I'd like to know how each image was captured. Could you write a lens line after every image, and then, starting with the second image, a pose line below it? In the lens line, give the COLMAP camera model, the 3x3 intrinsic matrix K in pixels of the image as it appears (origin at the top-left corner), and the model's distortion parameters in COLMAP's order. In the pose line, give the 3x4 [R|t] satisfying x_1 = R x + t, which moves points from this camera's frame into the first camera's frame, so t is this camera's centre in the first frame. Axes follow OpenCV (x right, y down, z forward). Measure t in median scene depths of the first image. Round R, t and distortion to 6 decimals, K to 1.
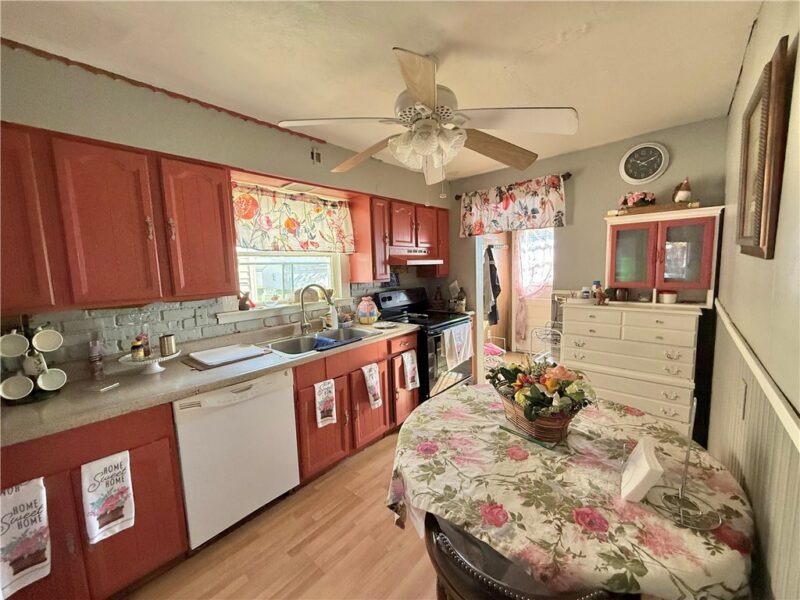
lens RADIAL K [[319.6, 0, 397.9], [0, 319.6, 298.7], [0, 0, 1]] dist [-0.001701, -0.000029]
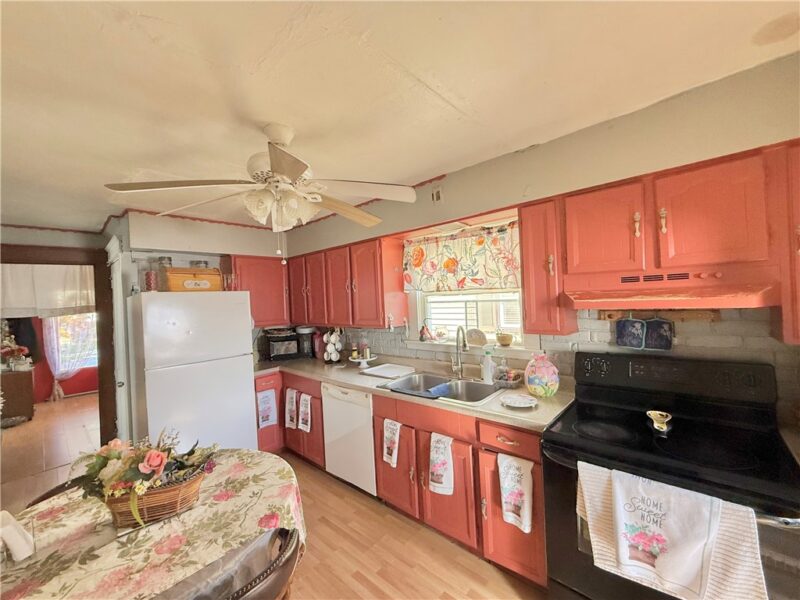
lens RADIAL K [[319.6, 0, 397.7], [0, 319.6, 299.8], [0, 0, 1]] dist [-0.001701, -0.000029]
pose [[-0.006814, 0.033257, -0.999424, 0.677733], [-0.062177, 0.997499, 0.033617, -0.145159], [0.998042, 0.062370, -0.004729, 0.848160]]
